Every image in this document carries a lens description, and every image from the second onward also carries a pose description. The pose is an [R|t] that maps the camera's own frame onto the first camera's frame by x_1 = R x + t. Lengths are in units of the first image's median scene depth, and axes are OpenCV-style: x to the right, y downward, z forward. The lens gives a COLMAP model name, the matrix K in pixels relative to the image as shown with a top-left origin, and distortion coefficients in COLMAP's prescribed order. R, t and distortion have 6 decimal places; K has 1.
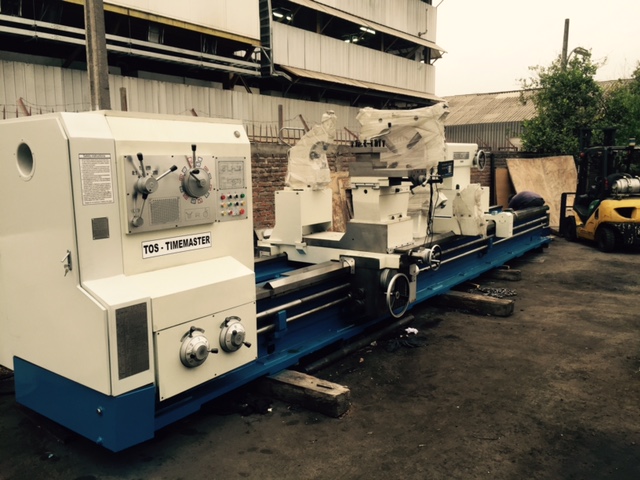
lens RADIAL K [[549.9, 0, 320.0], [0, 549.9, 240.0], [0, 0, 1]] dist [0.085483, -0.127379]
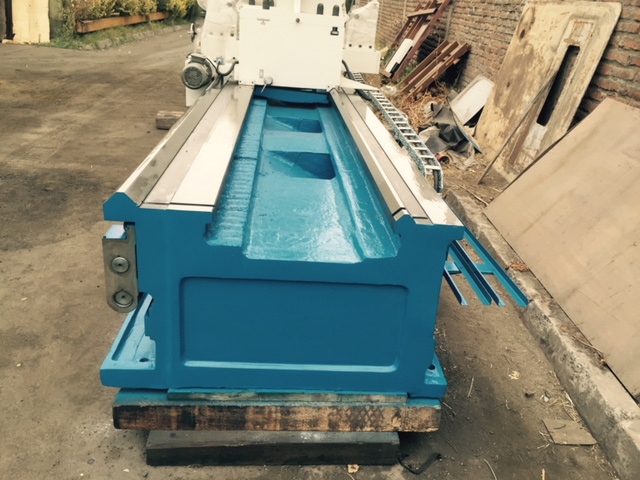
lens RADIAL K [[549.9, 0, 320.0], [0, 549.9, 240.0], [0, 0, 1]] dist [0.085483, -0.127379]
pose [[-0.765456, 0.211372, -0.607782, 0.746363], [-0.158355, 0.853590, 0.496293, -0.222210], [0.623699, 0.476136, -0.619914, 1.840151]]
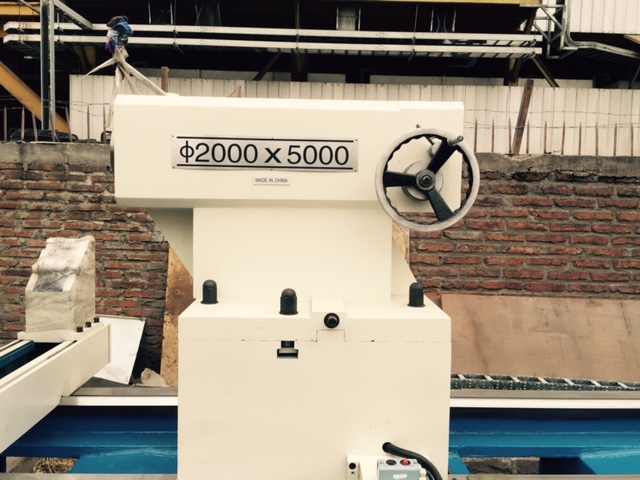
lens RADIAL K [[549.9, 0, 320.0], [0, 549.9, 240.0], [0, 0, 1]] dist [0.085483, -0.127379]
pose [[0.614343, 0.085978, -0.784341, 0.549326], [-0.141017, 0.990005, -0.001931, -0.150378], [0.776336, 0.111792, 0.620327, 1.095006]]
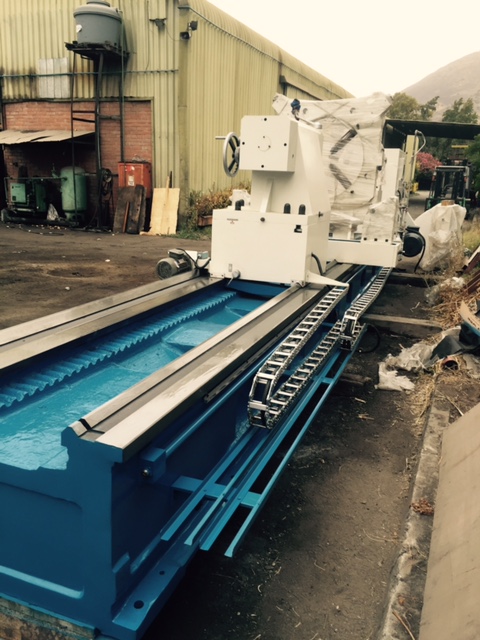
lens RADIAL K [[549.9, 0, 240.0], [0, 549.9, 320.0], [0, 0, 1]] dist [0.085483, -0.127379]
pose [[-0.960929, 0.047855, -0.272626, 0.546085], [-0.063097, 0.921137, 0.384091, -0.255260], [0.269506, 0.386286, -0.882128, 1.922110]]
